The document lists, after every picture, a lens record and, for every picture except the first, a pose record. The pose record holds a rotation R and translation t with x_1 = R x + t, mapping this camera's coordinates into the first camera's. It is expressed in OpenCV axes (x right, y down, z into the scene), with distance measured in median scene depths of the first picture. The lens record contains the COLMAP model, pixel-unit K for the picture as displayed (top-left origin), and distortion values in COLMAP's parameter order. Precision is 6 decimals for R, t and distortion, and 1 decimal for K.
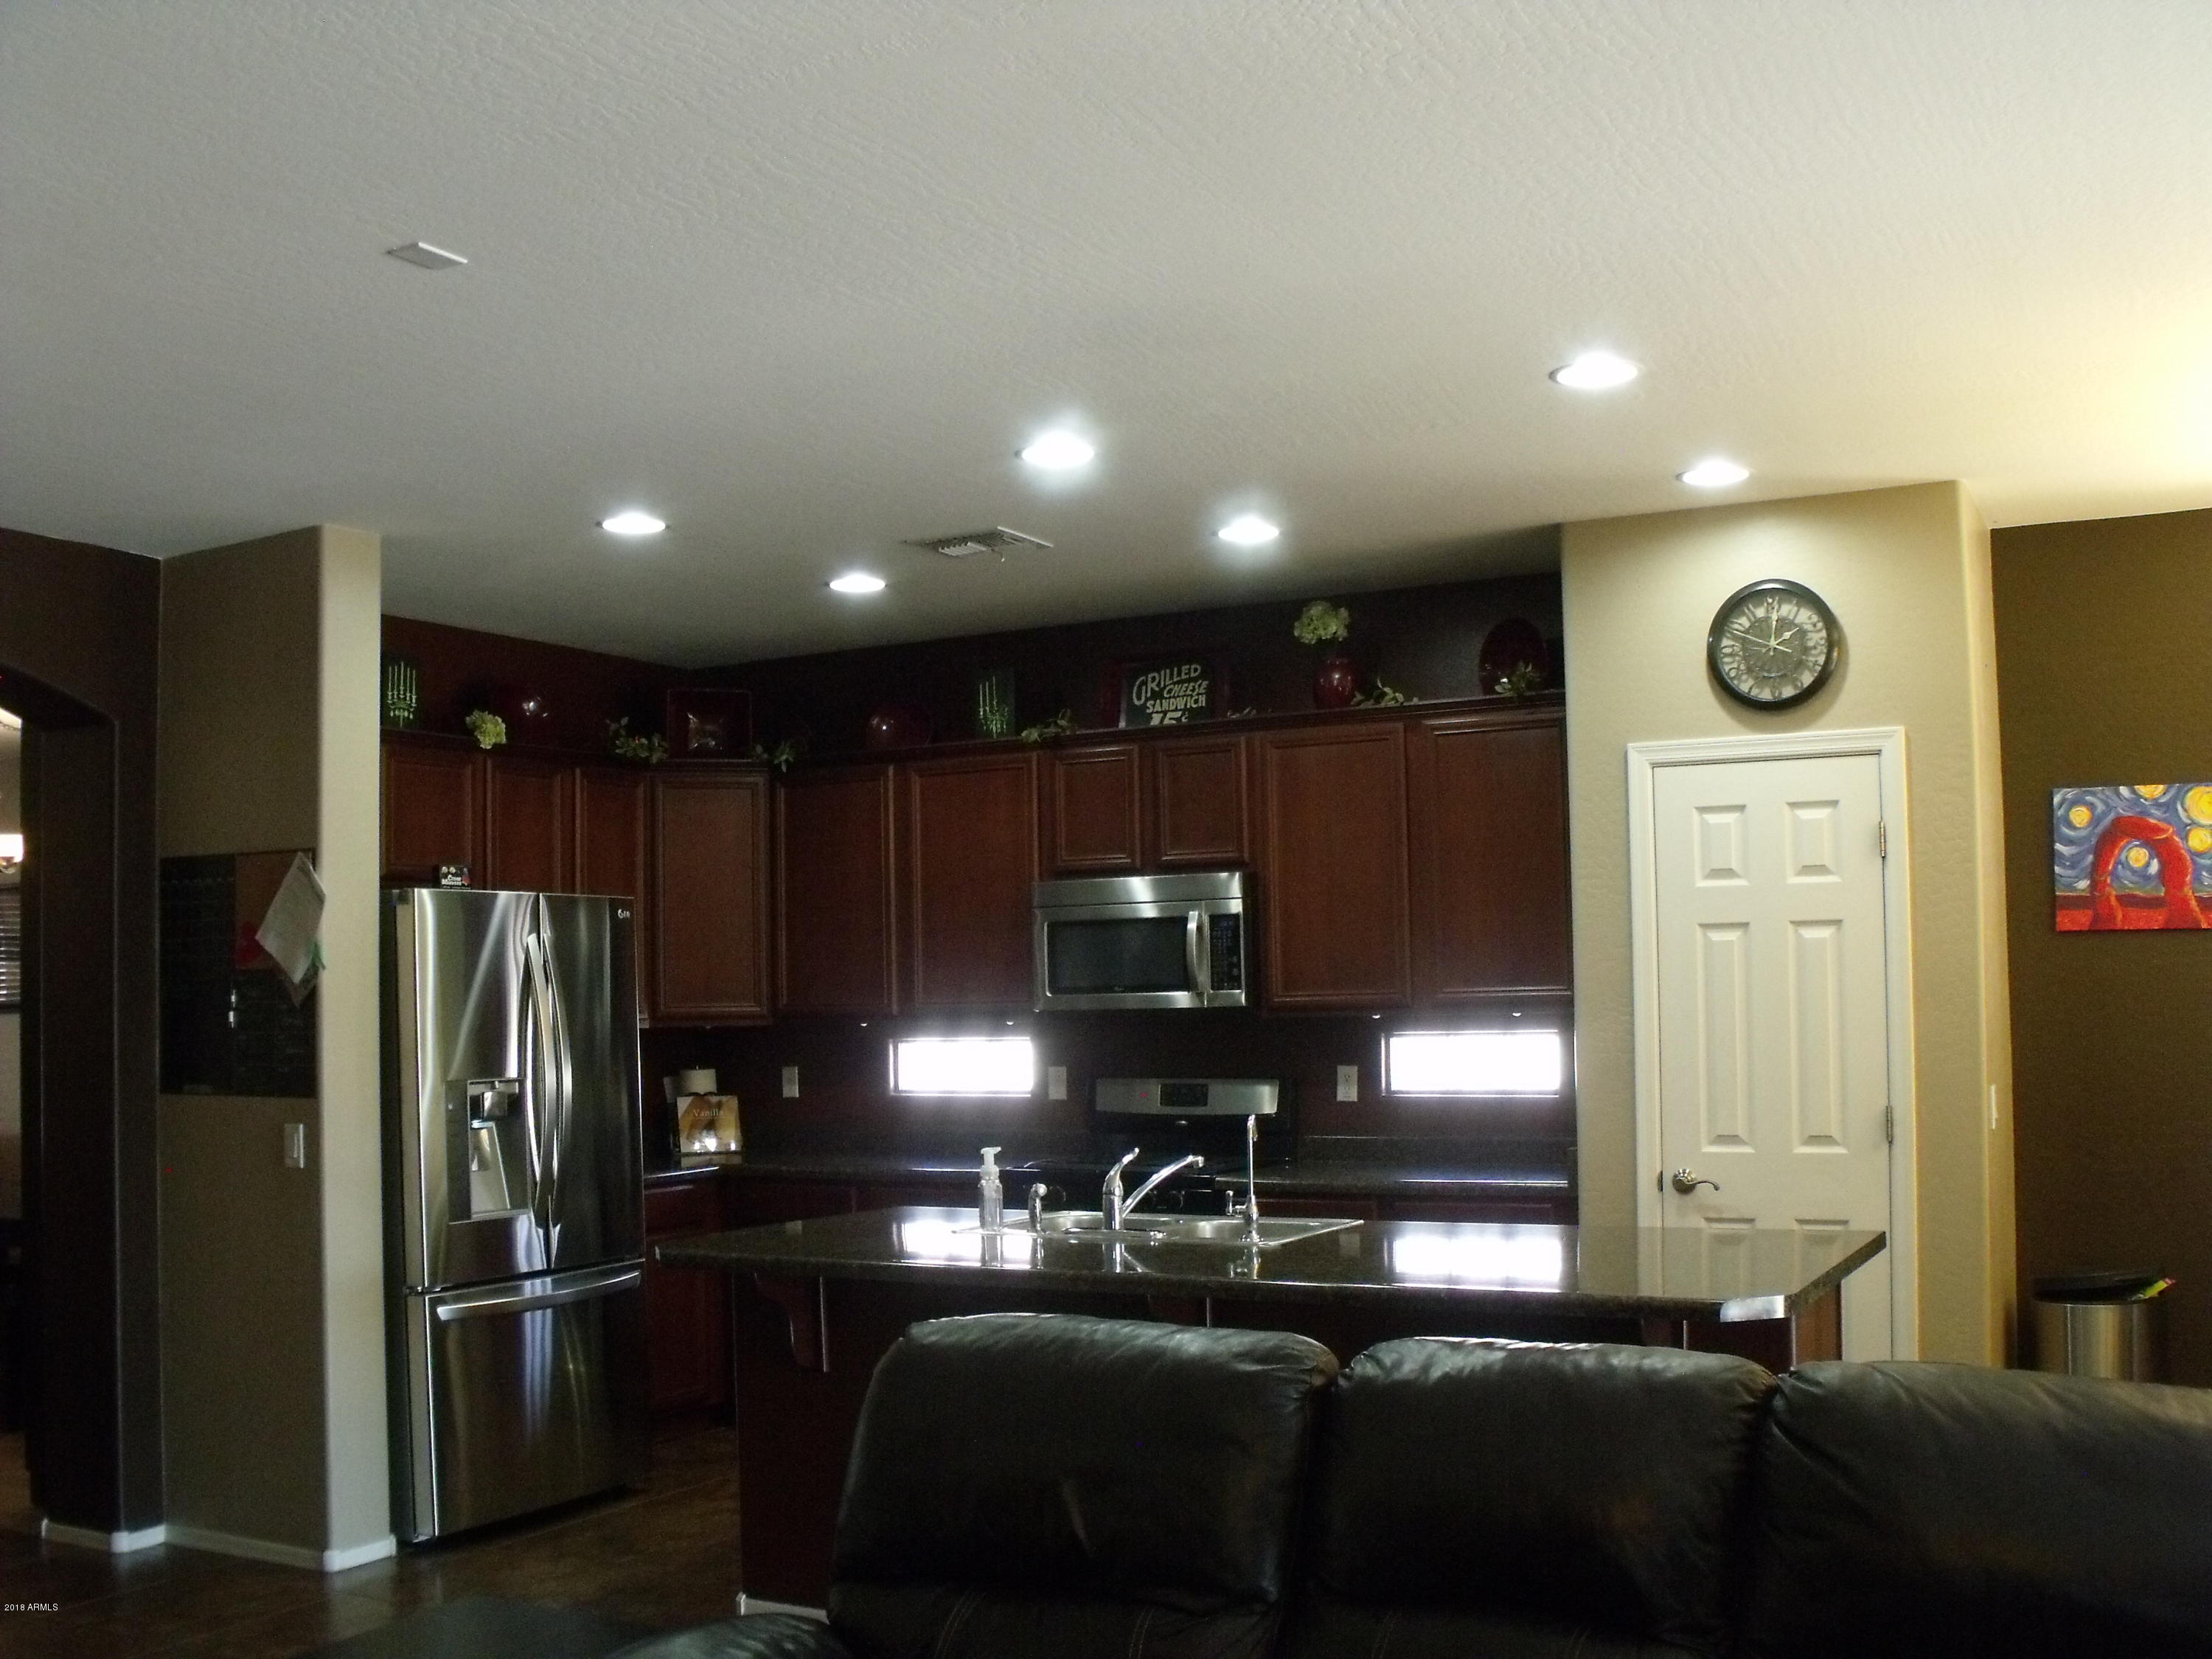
lens RADIAL K [[2194.2, 0, 1096.8], [0, 2194.2, 888.7], [0, 0, 1]] dist [-0.221018, 0.230893]
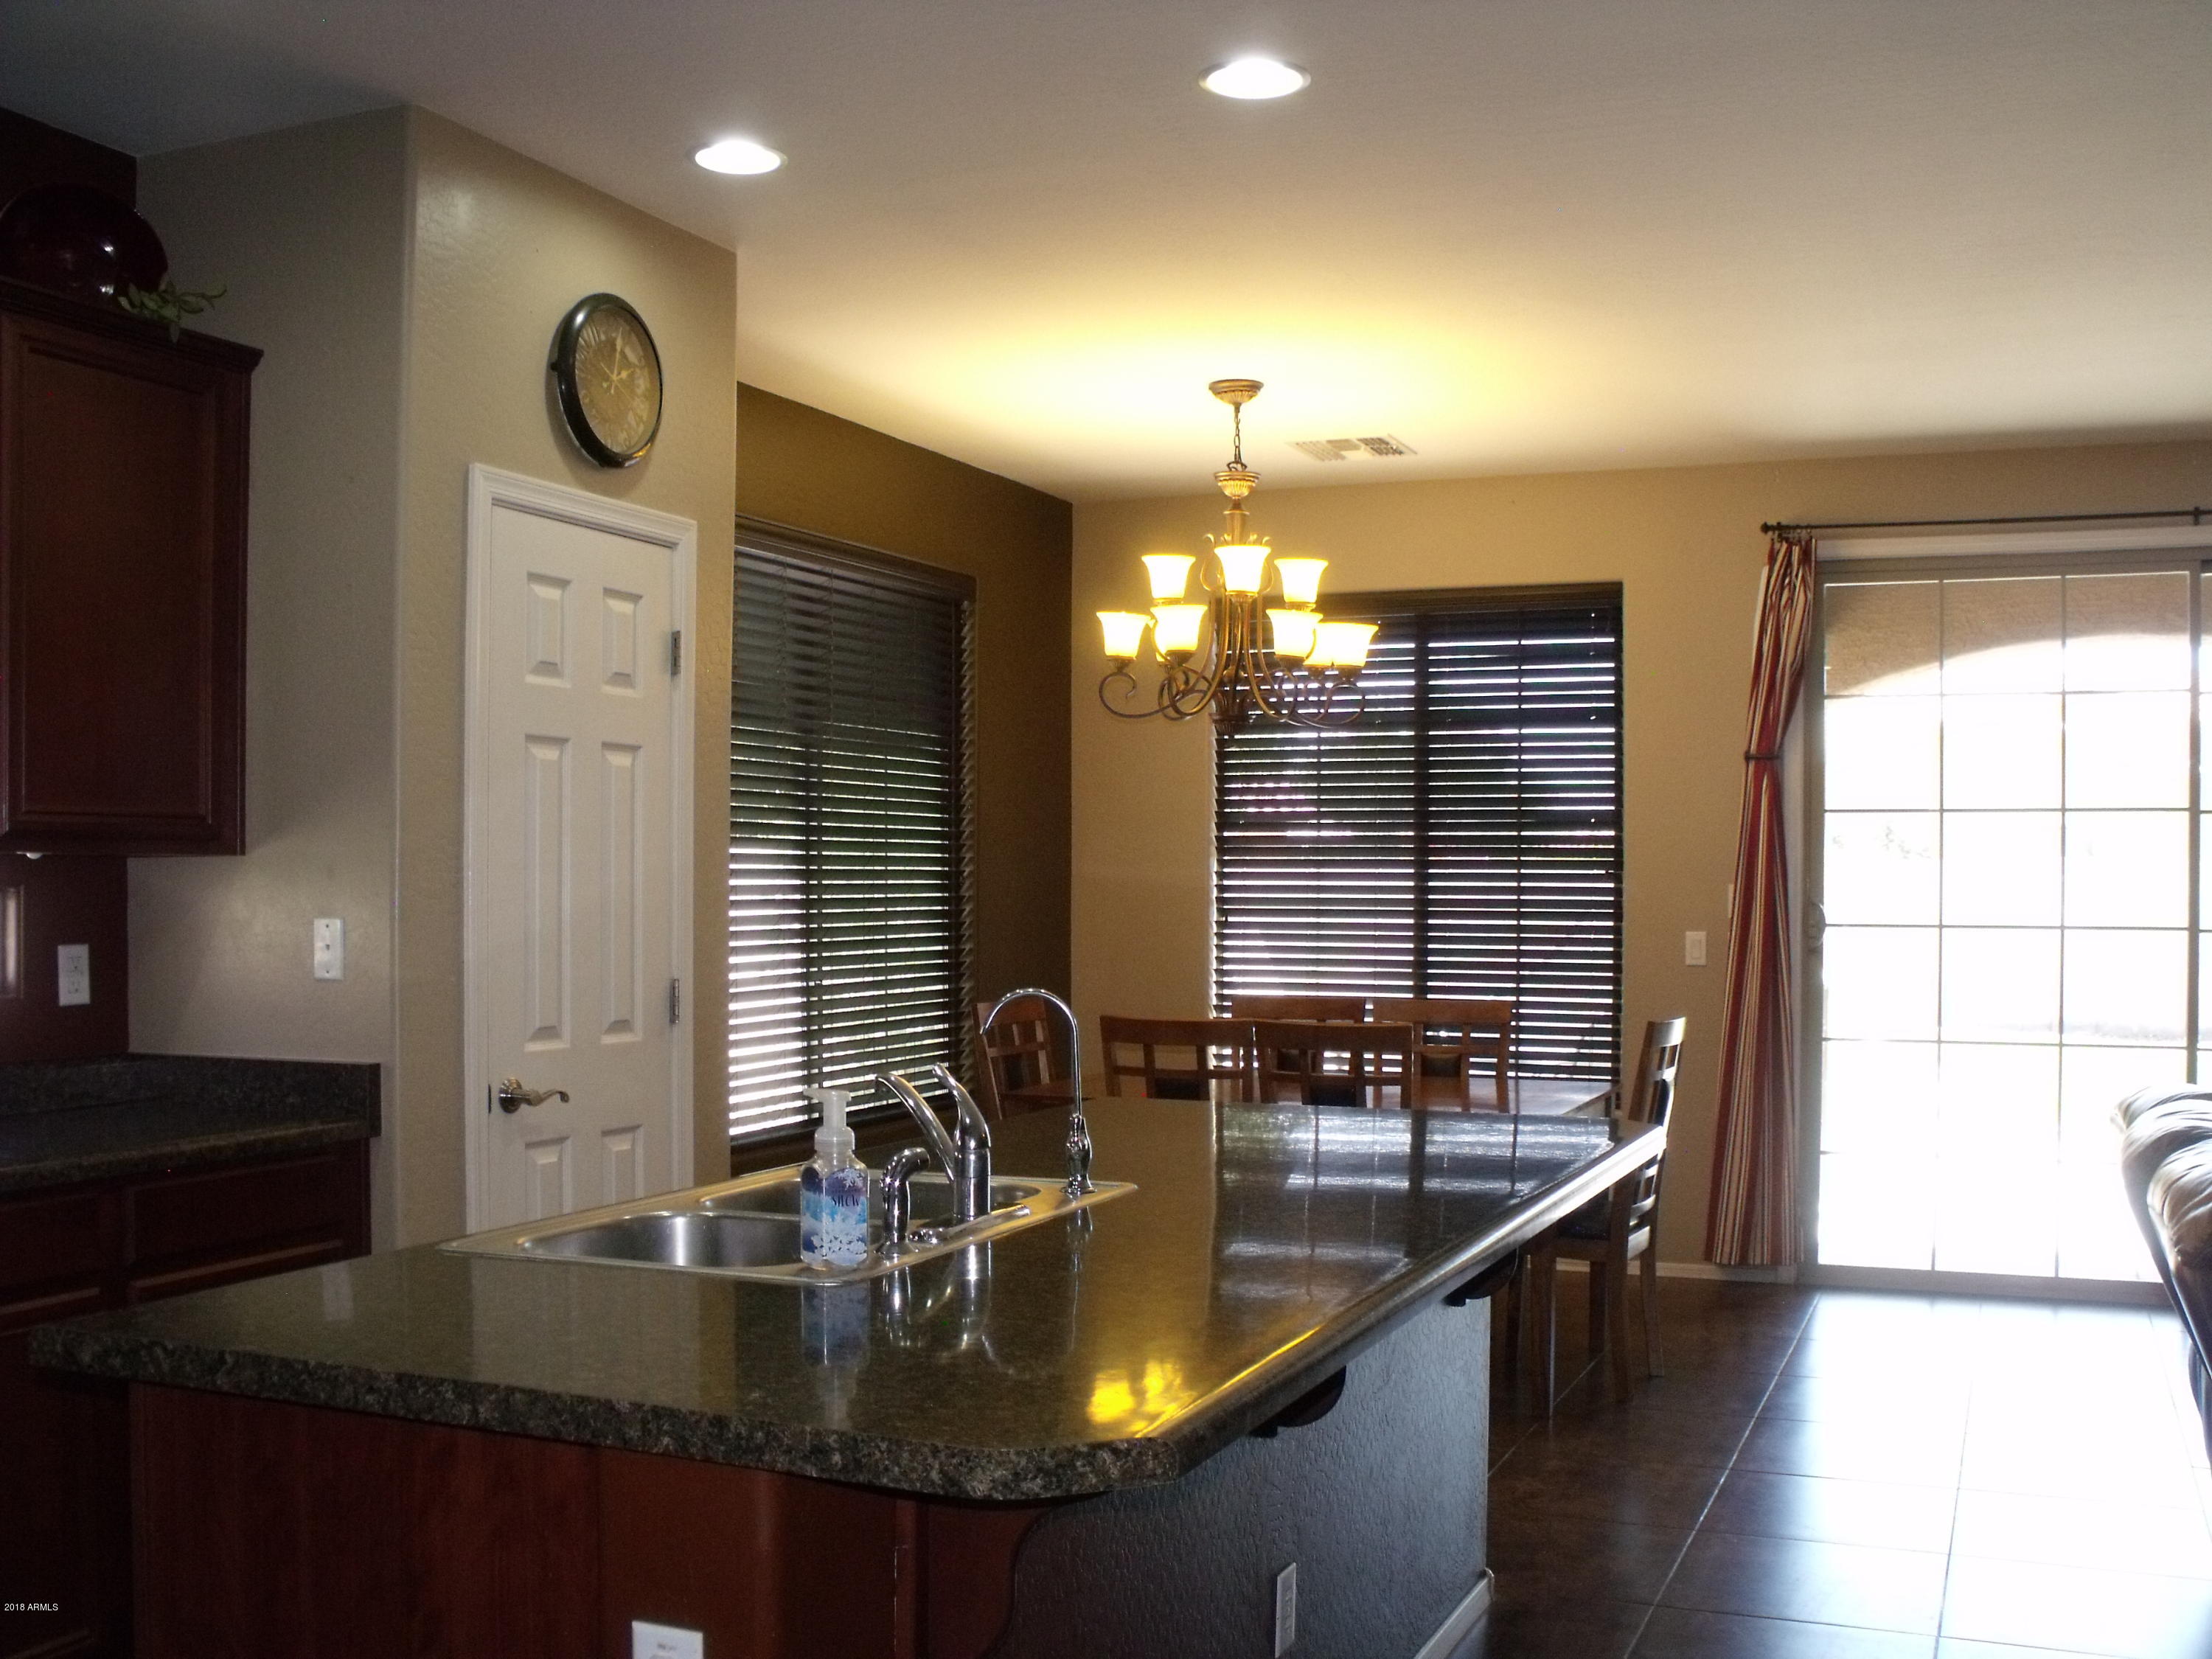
lens RADIAL K [[2194.2, 0, 1096.8], [0, 2194.2, 888.7], [0, 0, 1]] dist [-0.221018, 0.230893]
pose [[-0.096530, 0.016596, 0.995192, -0.379198], [-0.047863, 0.998627, -0.021296, 0.061968], [-0.994179, -0.049688, -0.095603, 0.738370]]
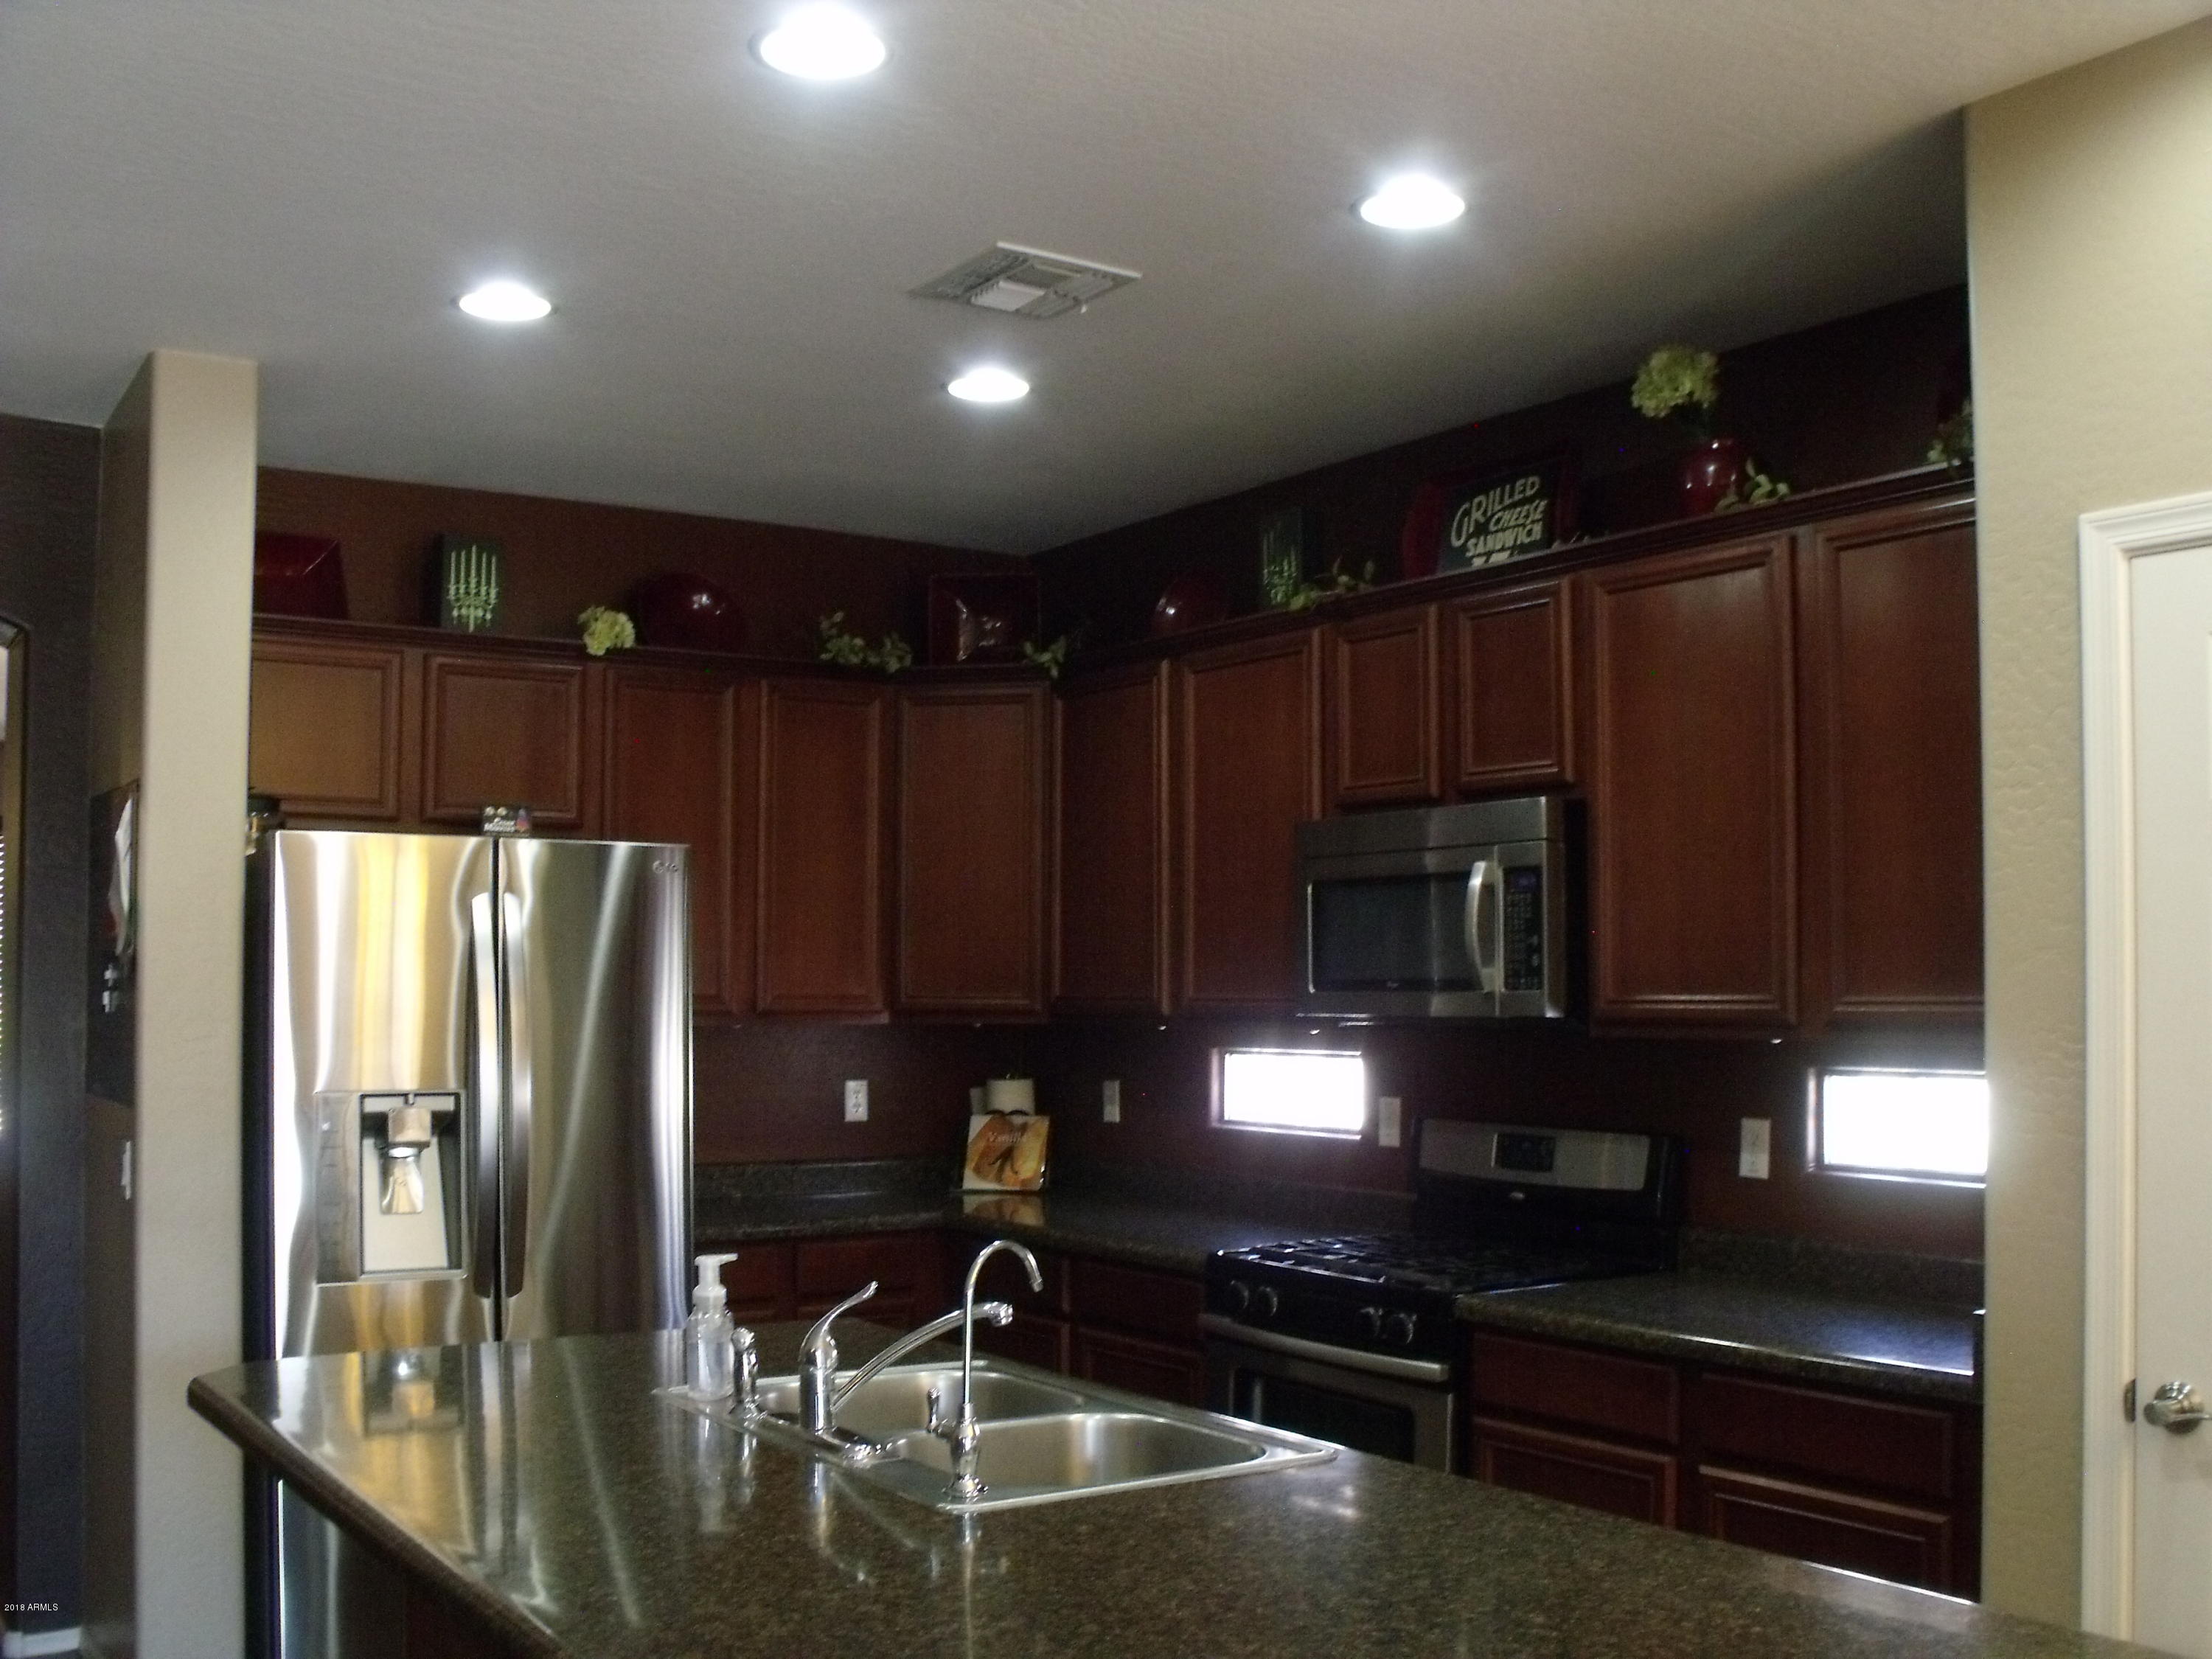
lens RADIAL K [[2194.2, 0, 1096.8], [0, 2194.2, 888.7], [0, 0, 1]] dist [-0.221018, 0.230893]
pose [[0.892515, 0.001519, -0.451016, 0.224610], [0.002162, 0.999968, 0.007646, 0.012869], [0.451013, -0.007799, 0.892483, 0.397419]]
